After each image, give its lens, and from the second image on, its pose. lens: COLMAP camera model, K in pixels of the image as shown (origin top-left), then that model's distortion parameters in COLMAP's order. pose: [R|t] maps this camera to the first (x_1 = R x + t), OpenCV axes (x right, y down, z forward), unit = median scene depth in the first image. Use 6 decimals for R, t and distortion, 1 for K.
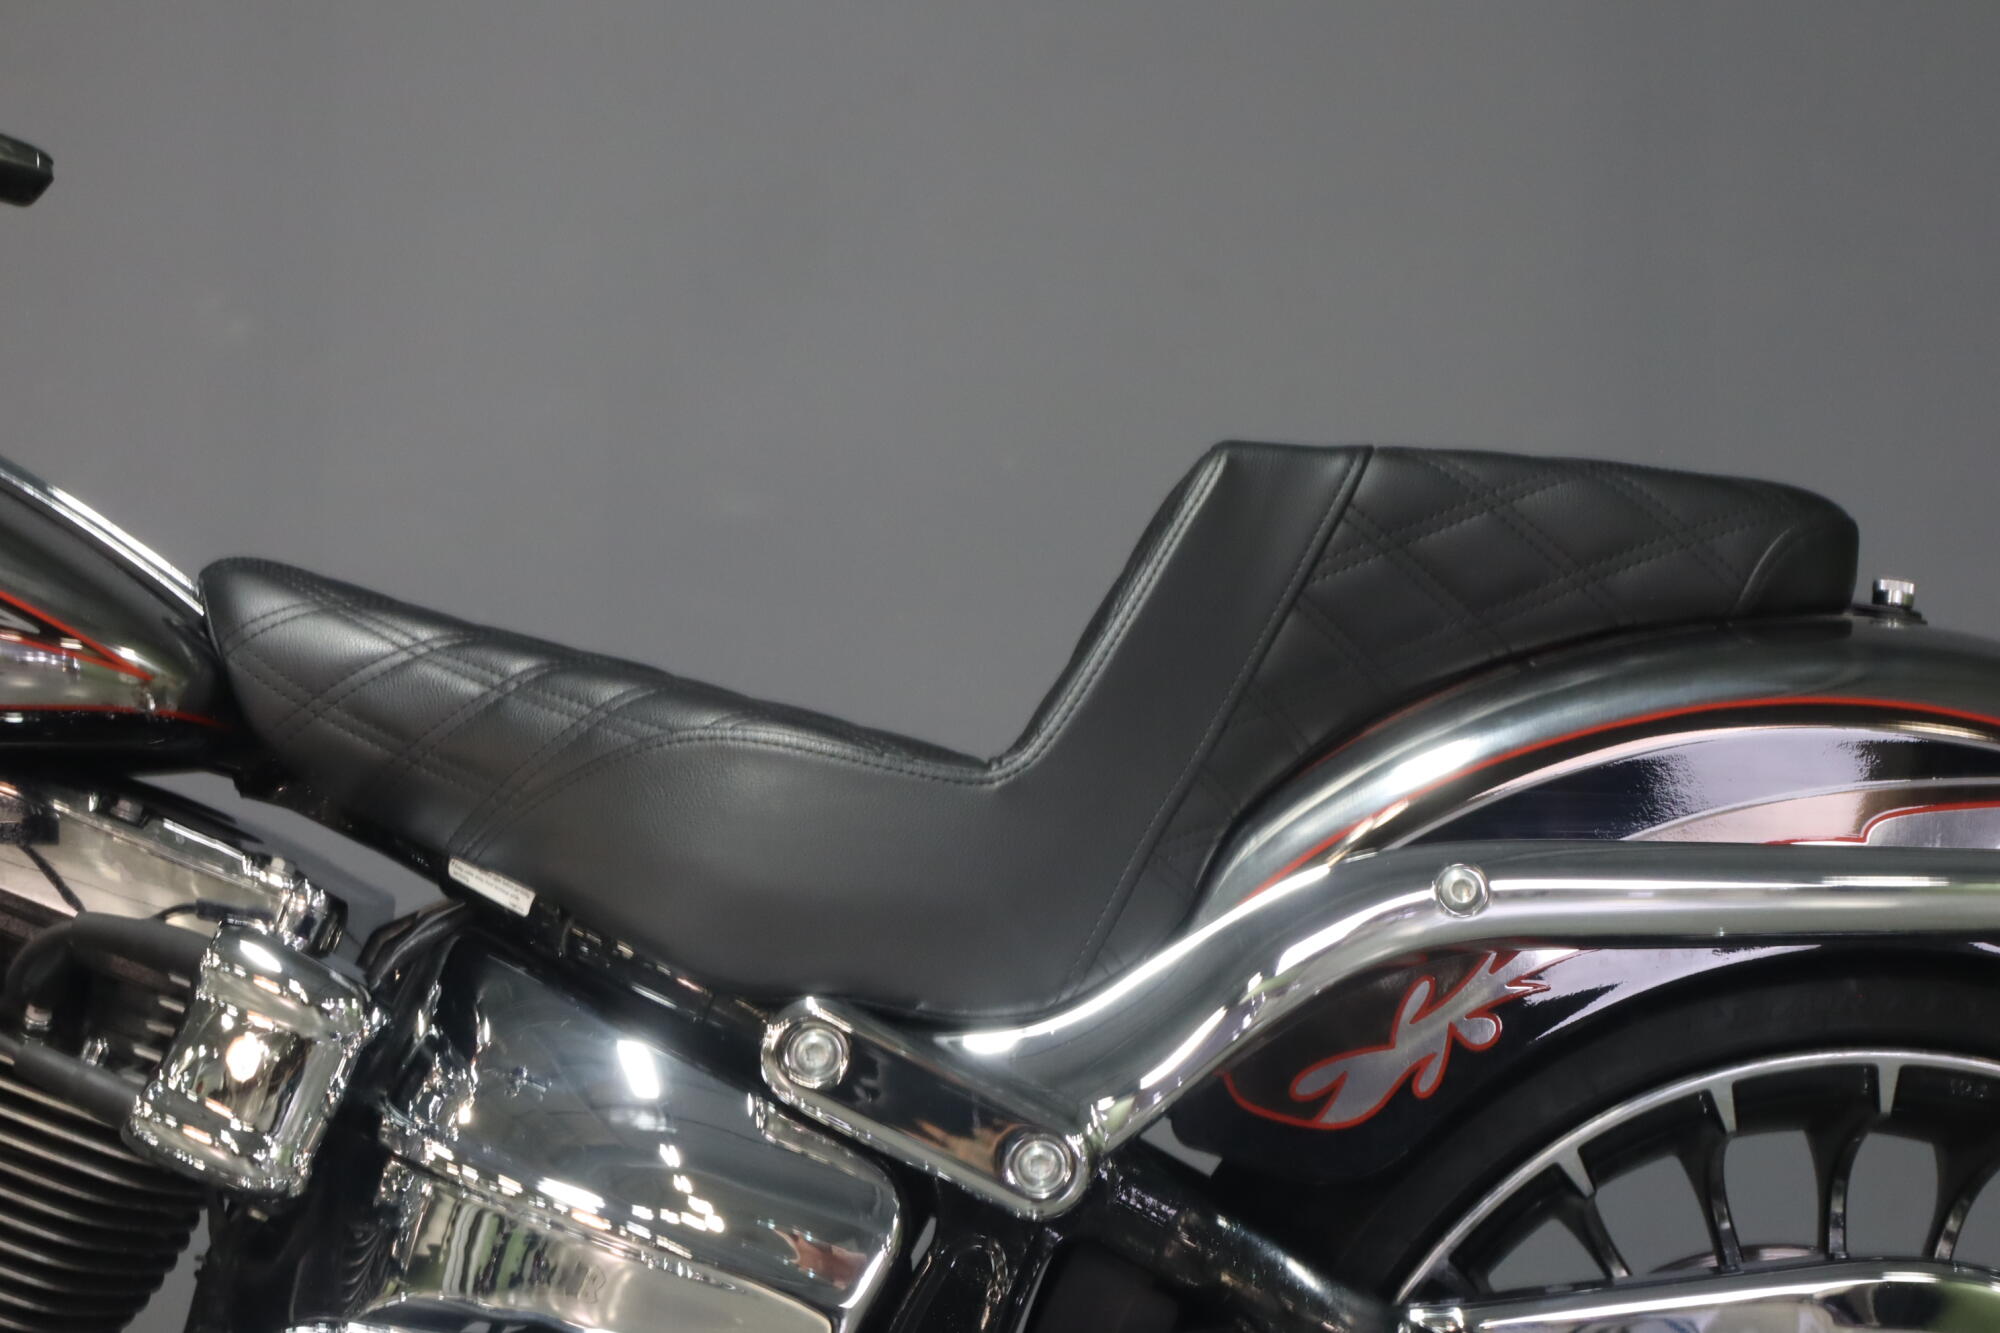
lens RADIAL K [[3485.3, 0, 1000.0], [0, 3485.3, 666.5], [0, 0, 1]] dist [-0.007325, 0.016465]
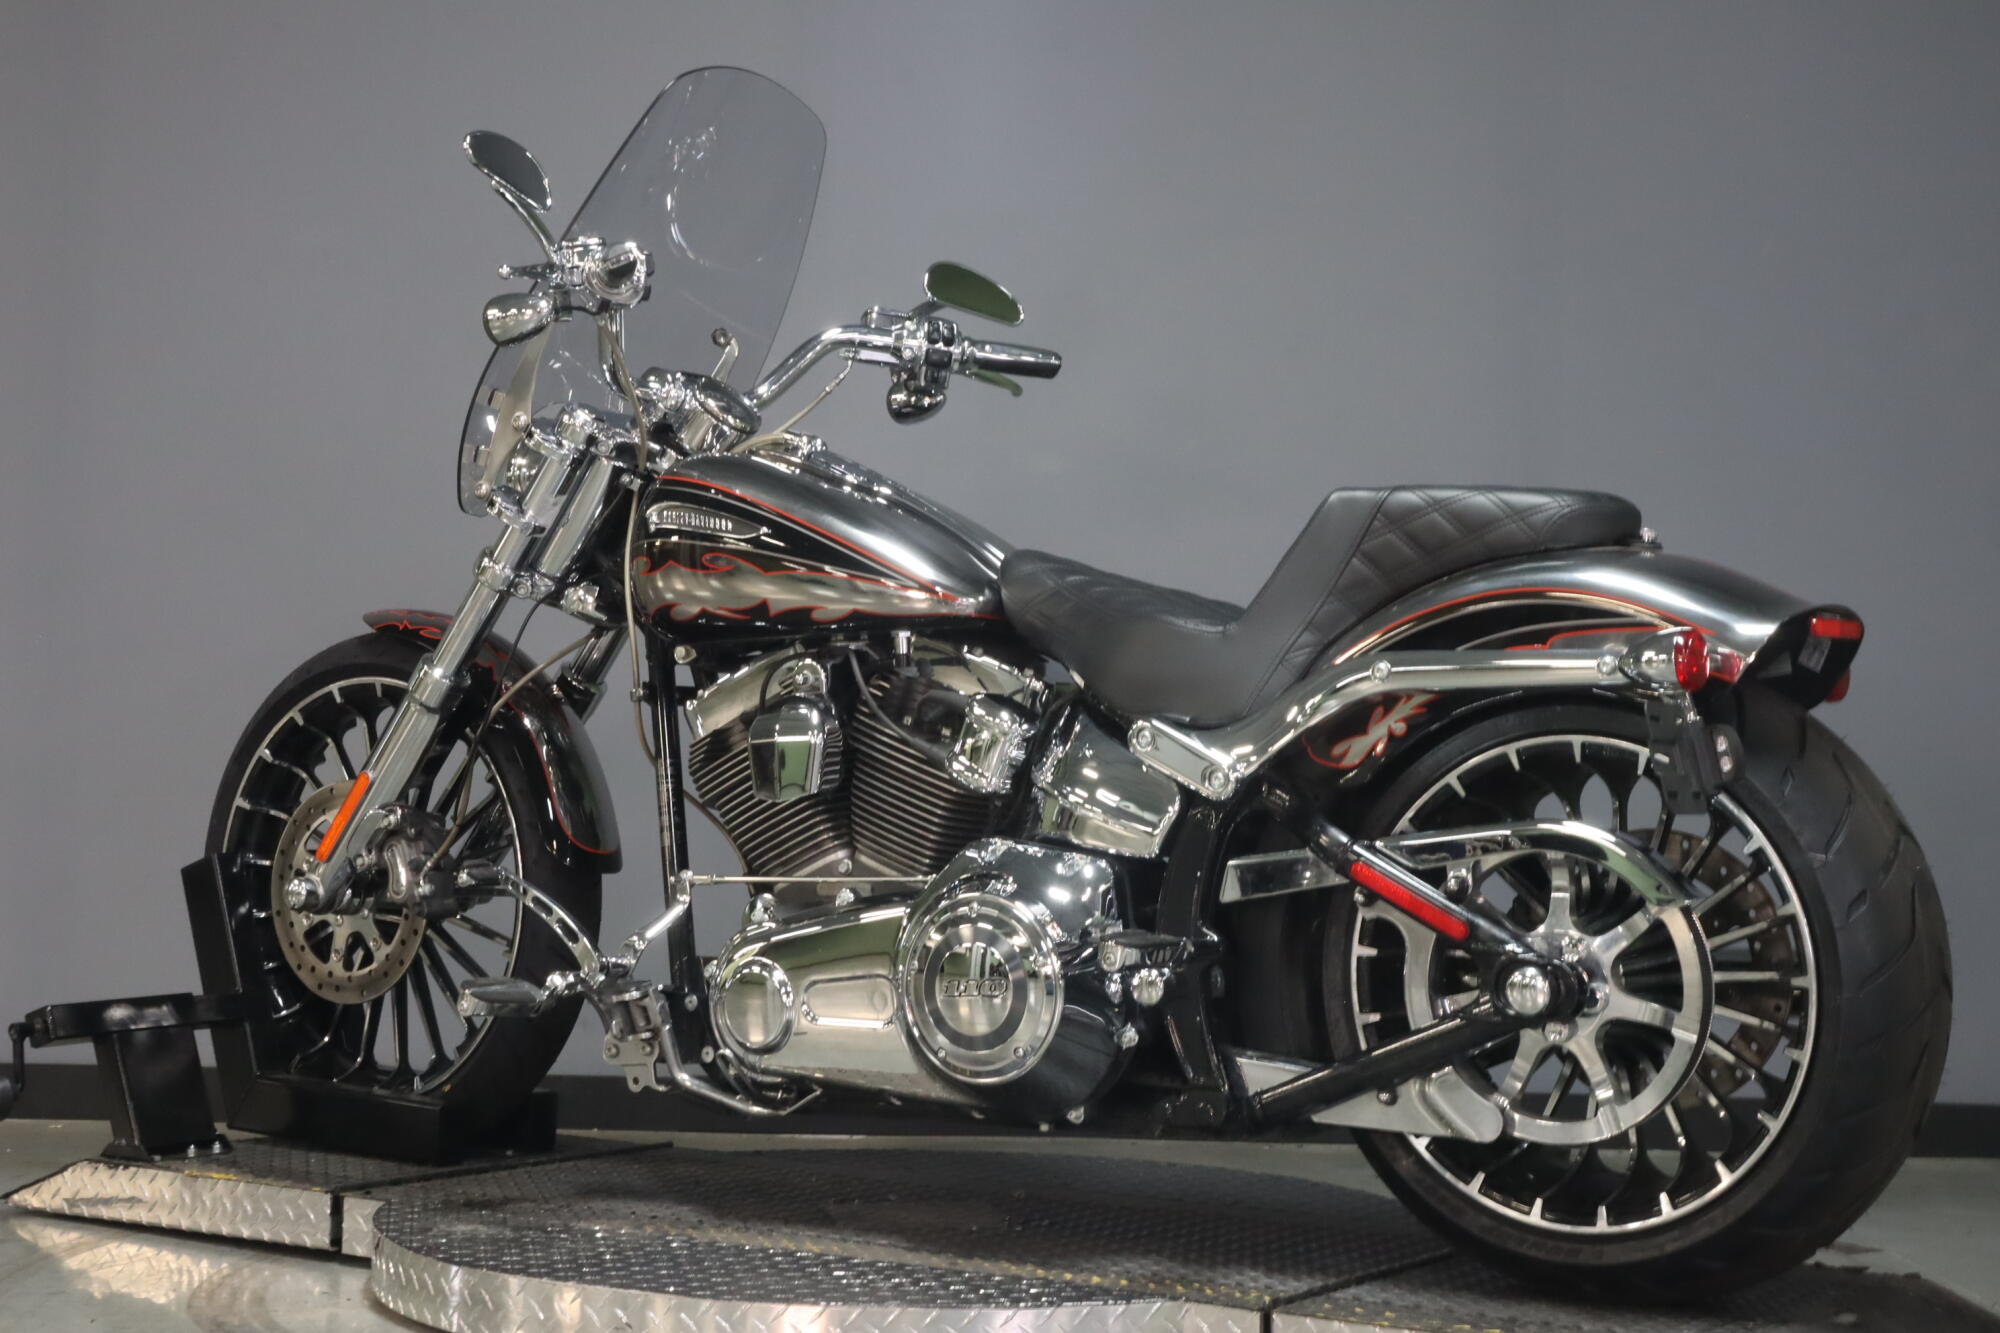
lens RADIAL K [[3060.6, 0, 1000.0], [0, 3060.6, 666.5], [0, 0, 1]] dist [0.018816, -0.018046]
pose [[0.848691, -0.018873, -0.528552, 1.024506], [0.042639, 0.998552, 0.032810, -0.021863], [0.527168, -0.050382, 0.848266, -0.968103]]
